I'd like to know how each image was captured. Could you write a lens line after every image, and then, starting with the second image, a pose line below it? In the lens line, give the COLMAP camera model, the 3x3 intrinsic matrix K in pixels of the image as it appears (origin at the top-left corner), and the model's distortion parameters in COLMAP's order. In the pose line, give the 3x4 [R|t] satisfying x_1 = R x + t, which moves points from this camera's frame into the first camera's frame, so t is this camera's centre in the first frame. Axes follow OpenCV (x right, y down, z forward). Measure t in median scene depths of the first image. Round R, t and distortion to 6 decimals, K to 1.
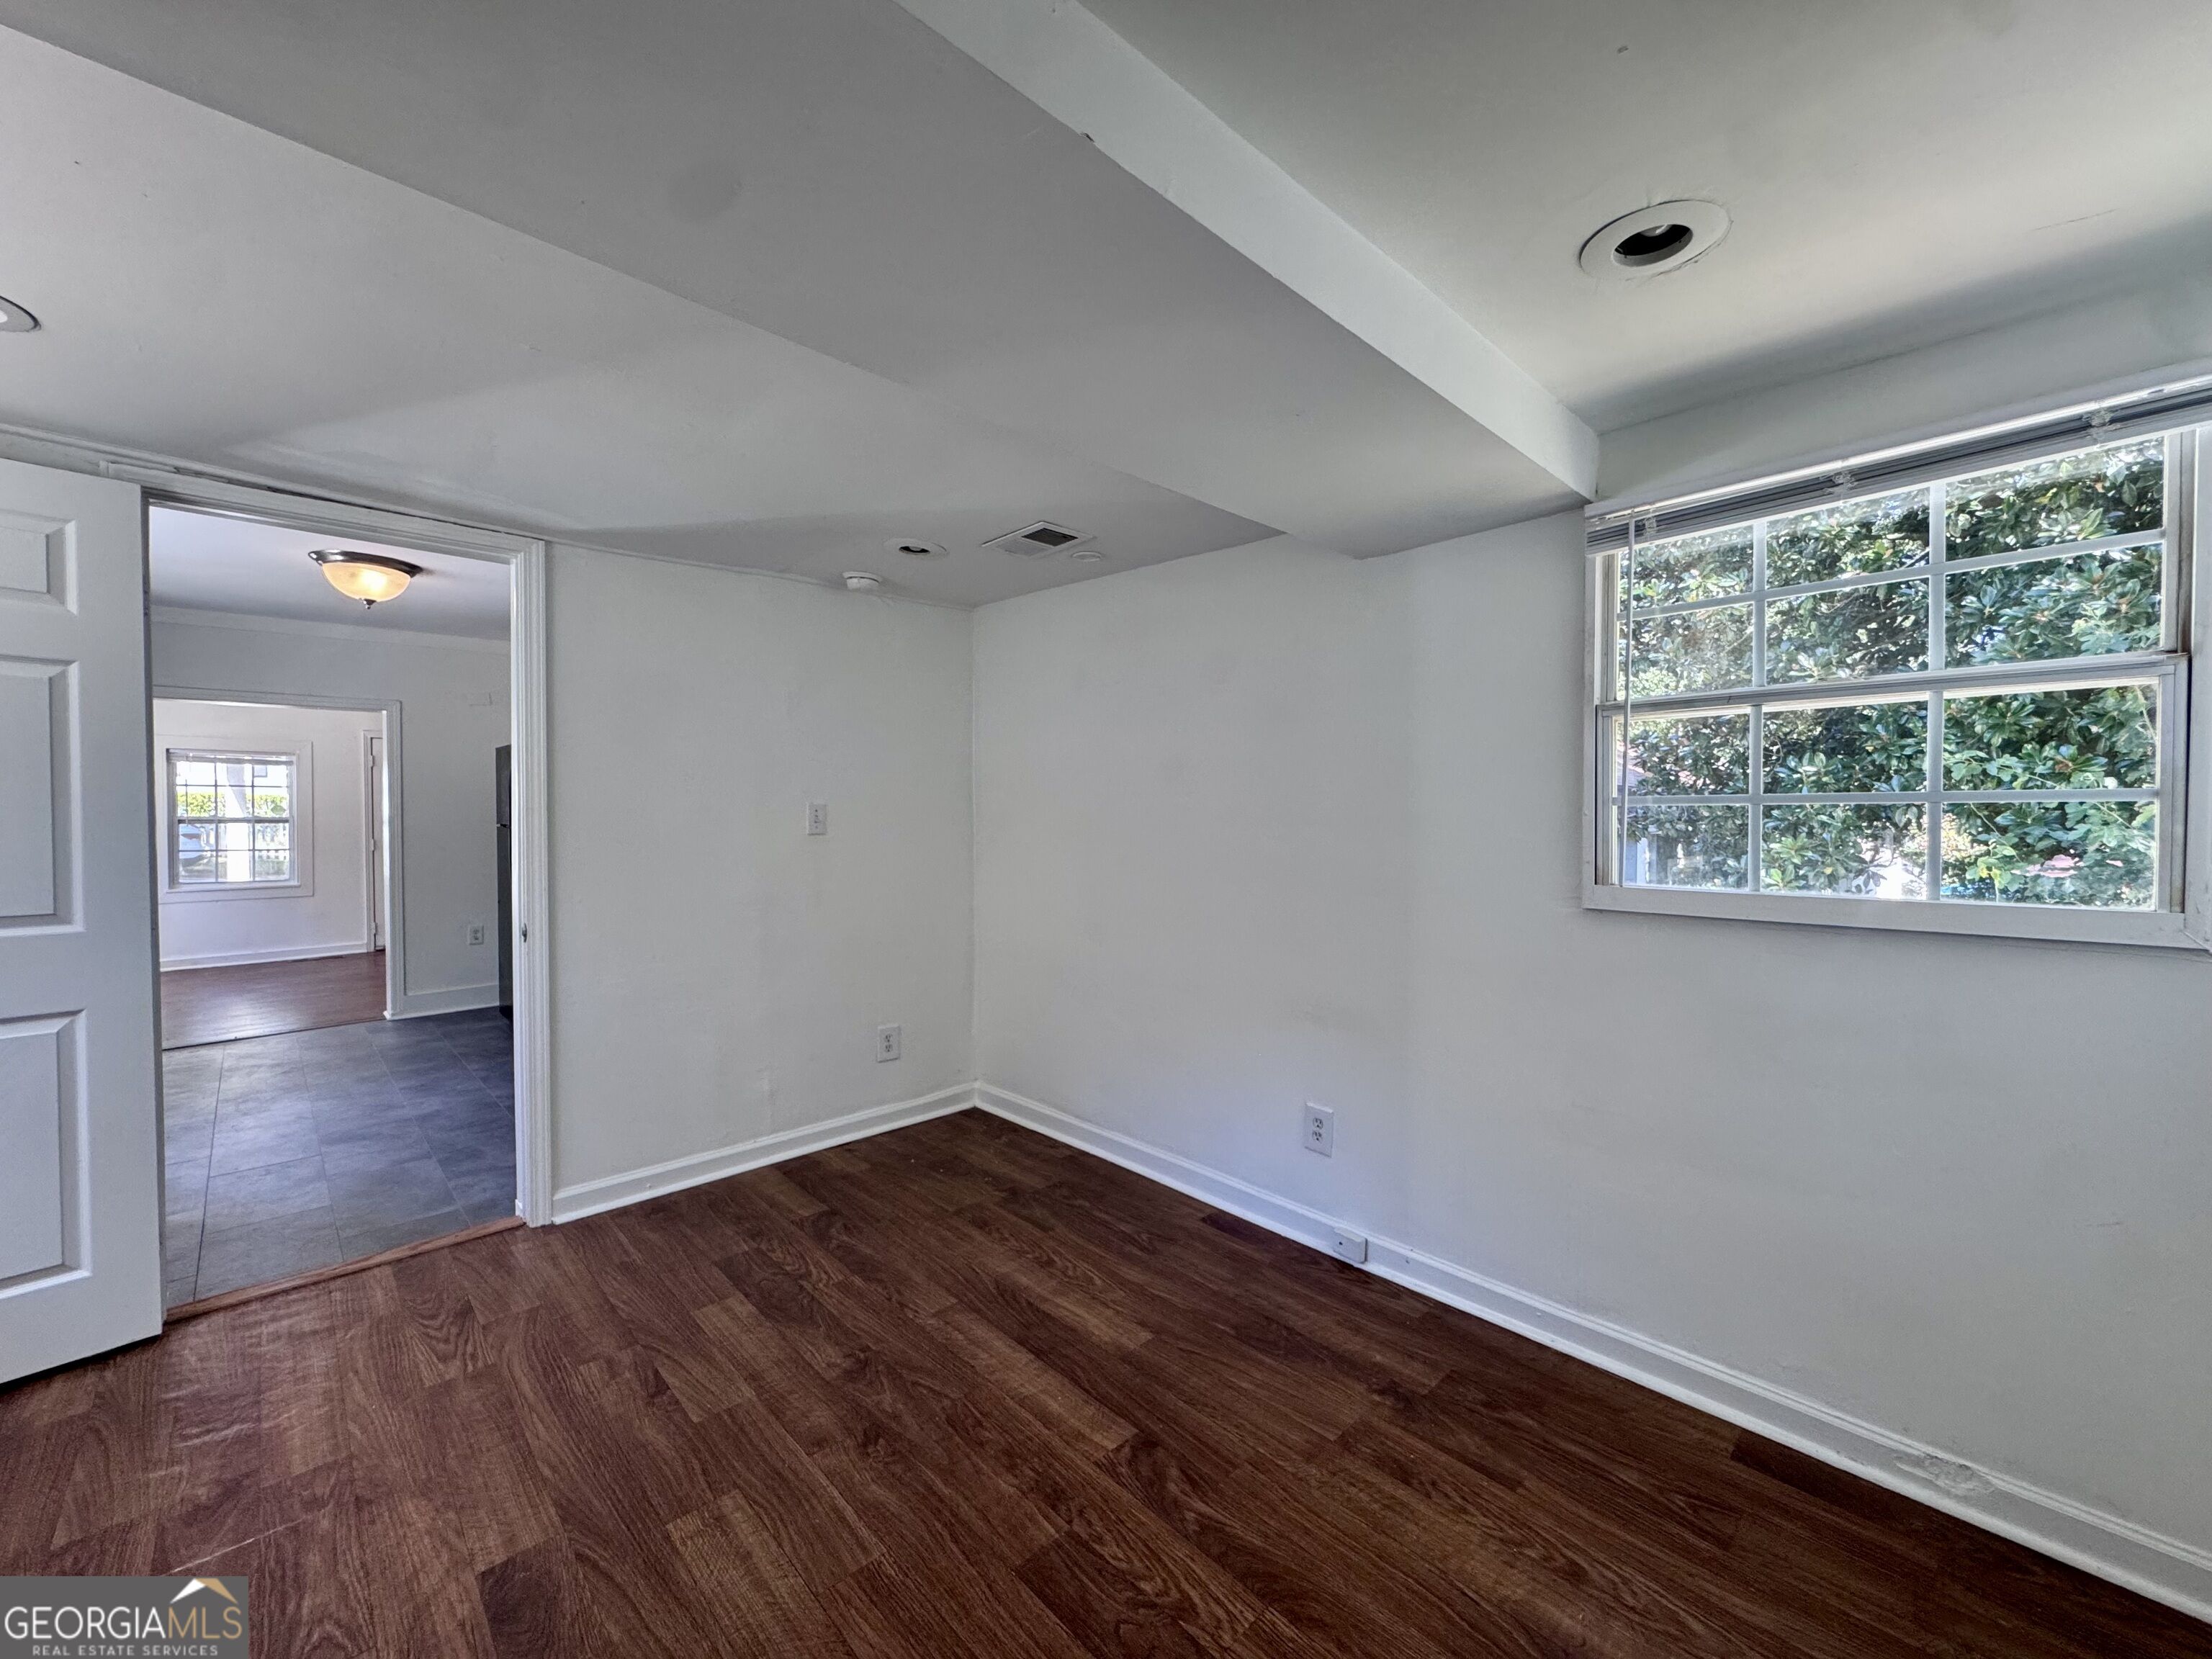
lens RADIAL K [[890.8, 0, 1106.0], [0, 890.8, 829.5], [0, 0, 1]] dist [-0.007382, -0.000139]
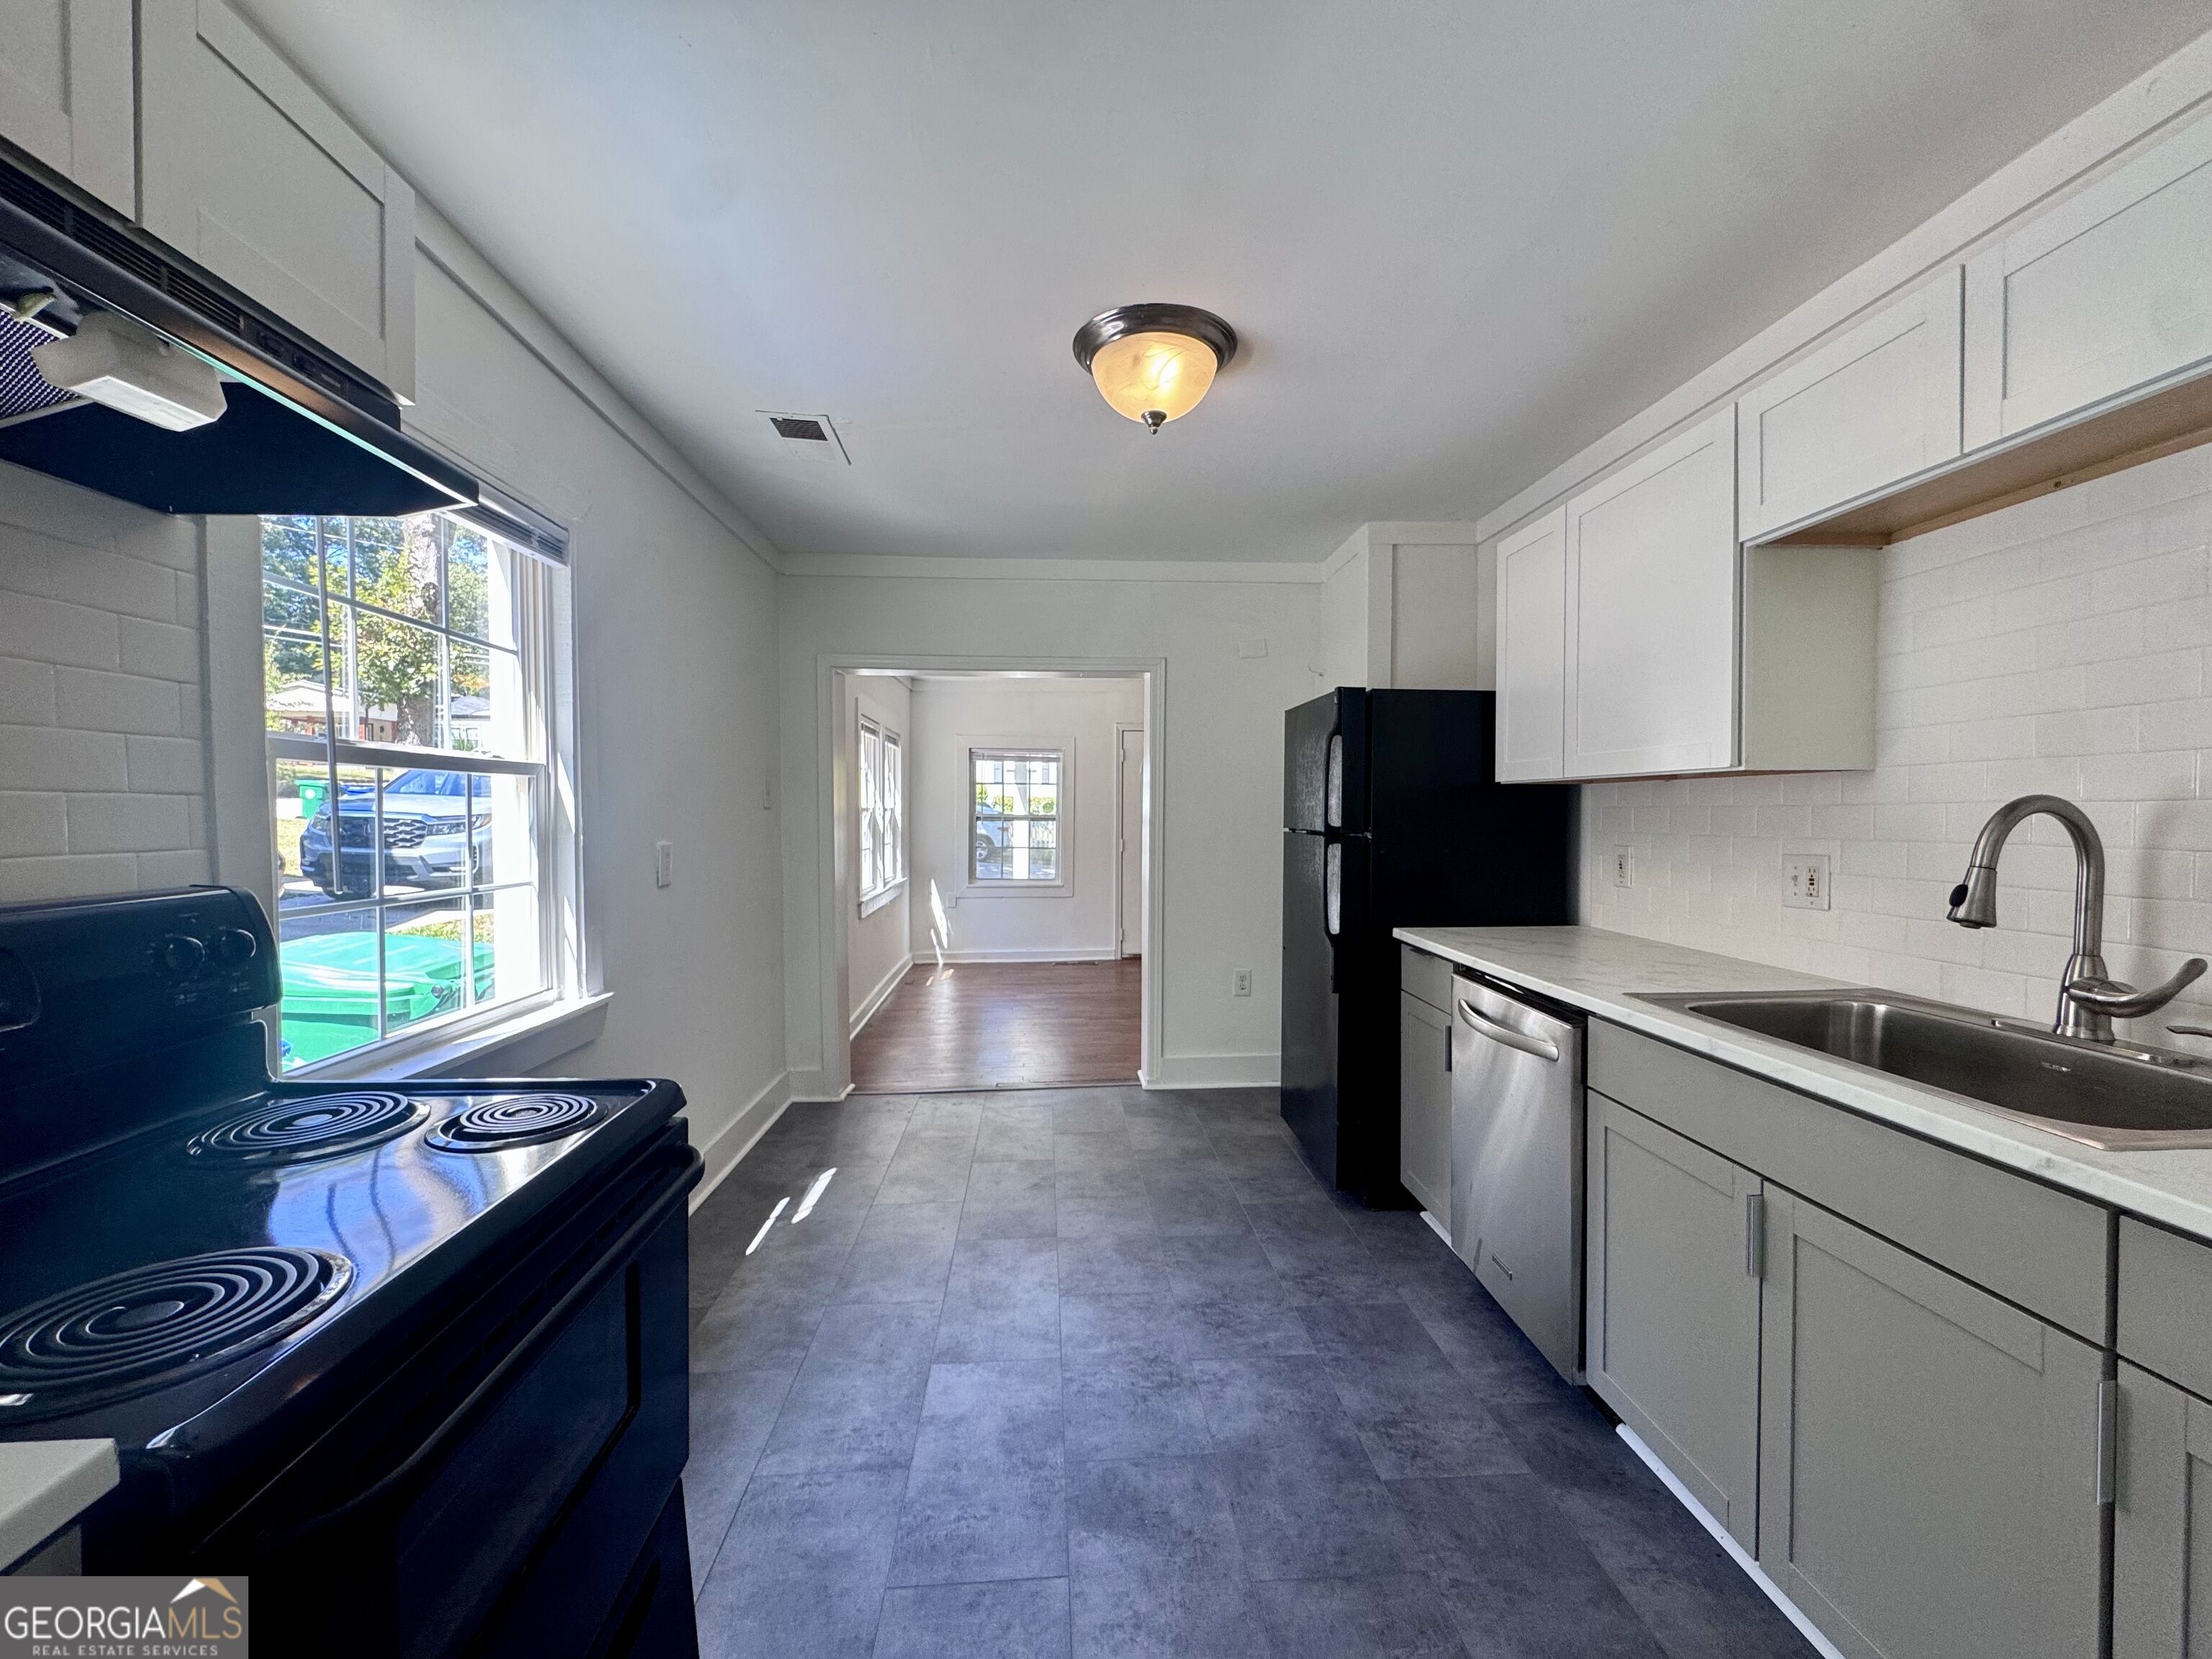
lens RADIAL K [[883.3, 0, 1106.0], [0, 883.3, 829.5], [0, 0, 1]] dist [-0.005504, 0.000142]
pose [[0.767883, 0.018363, -0.640327, -0.348662], [-0.019138, 0.999800, 0.005722, -0.006749], [0.640304, 0.007861, 0.768081, 0.391440]]
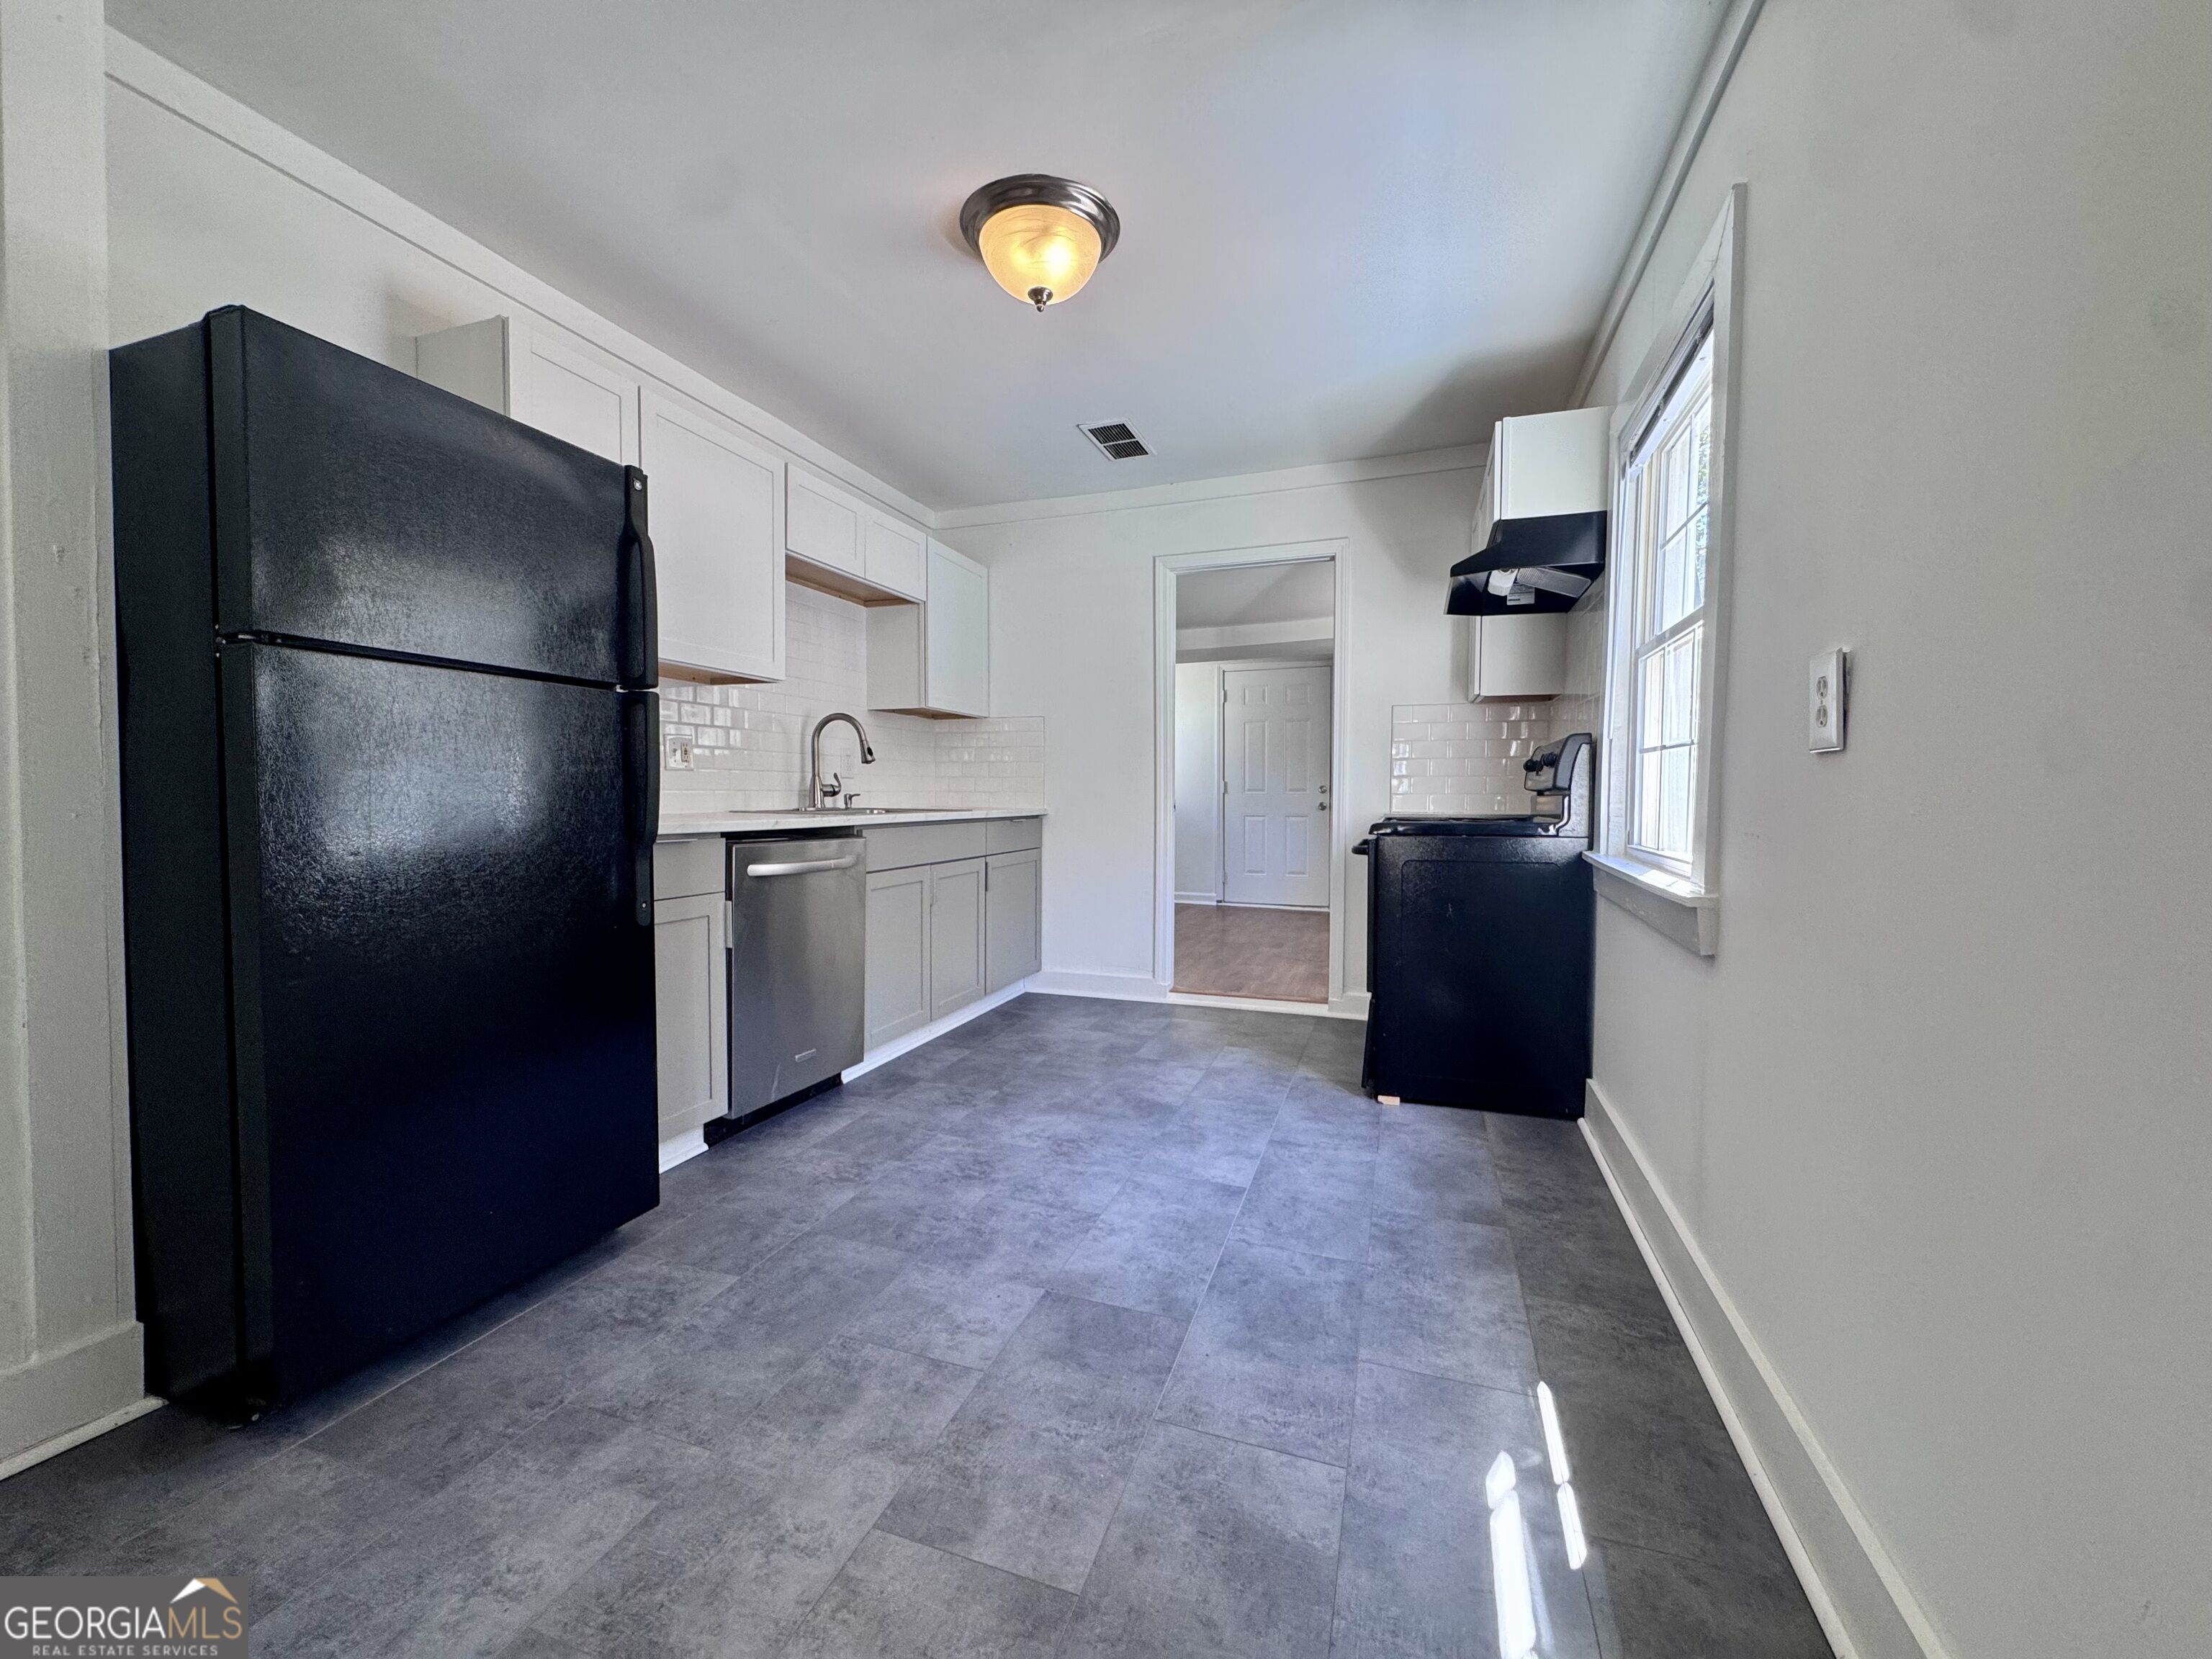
lens RADIAL K [[890.8, 0, 1106.0], [0, 890.8, 829.5], [0, 0, 1]] dist [-0.007382, -0.000139]
pose [[-0.455177, -0.032328, 0.889814, -0.948481], [0.016509, 0.998862, 0.044735, 0.037279], [-0.890248, 0.035052, -0.454125, 0.854963]]
